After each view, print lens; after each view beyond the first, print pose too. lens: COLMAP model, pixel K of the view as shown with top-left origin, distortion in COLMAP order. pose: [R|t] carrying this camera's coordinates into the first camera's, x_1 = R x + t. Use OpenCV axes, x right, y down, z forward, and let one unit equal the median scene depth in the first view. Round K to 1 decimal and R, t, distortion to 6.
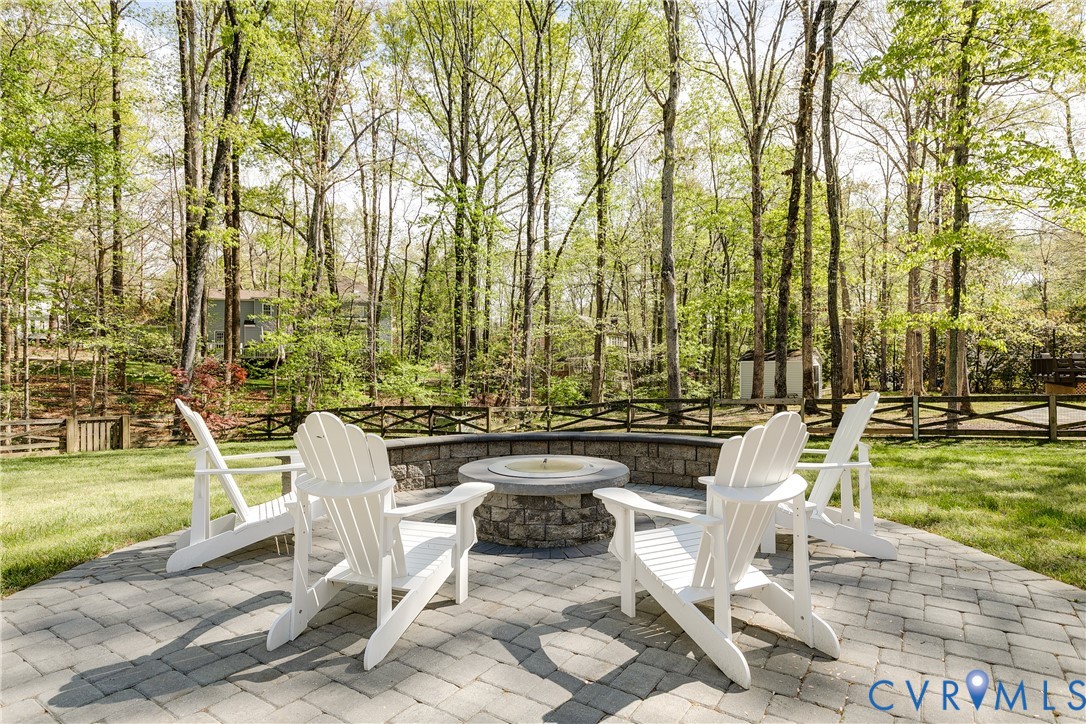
lens RADIAL K [[612.8, 0, 542.1], [0, 612.8, 365.7], [0, 0, 1]] dist [0.002677, 0.000169]
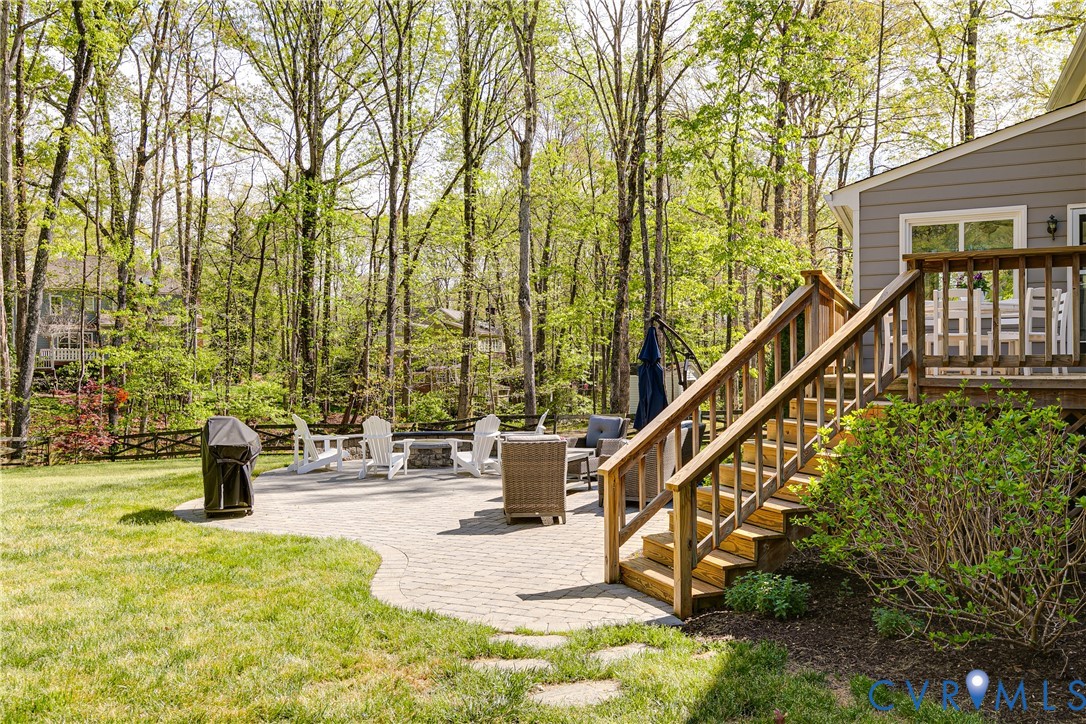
lens RADIAL K [[887.3, 0, 540.2], [0, 887.3, 364.9], [0, 0, 1]] dist [-0.006372, -0.000837]
pose [[0.985904, -0.001068, 0.167307, -0.016943], [0.002339, 0.999970, -0.007402, -0.013181], [-0.167294, 0.007689, 0.985877, -0.301454]]
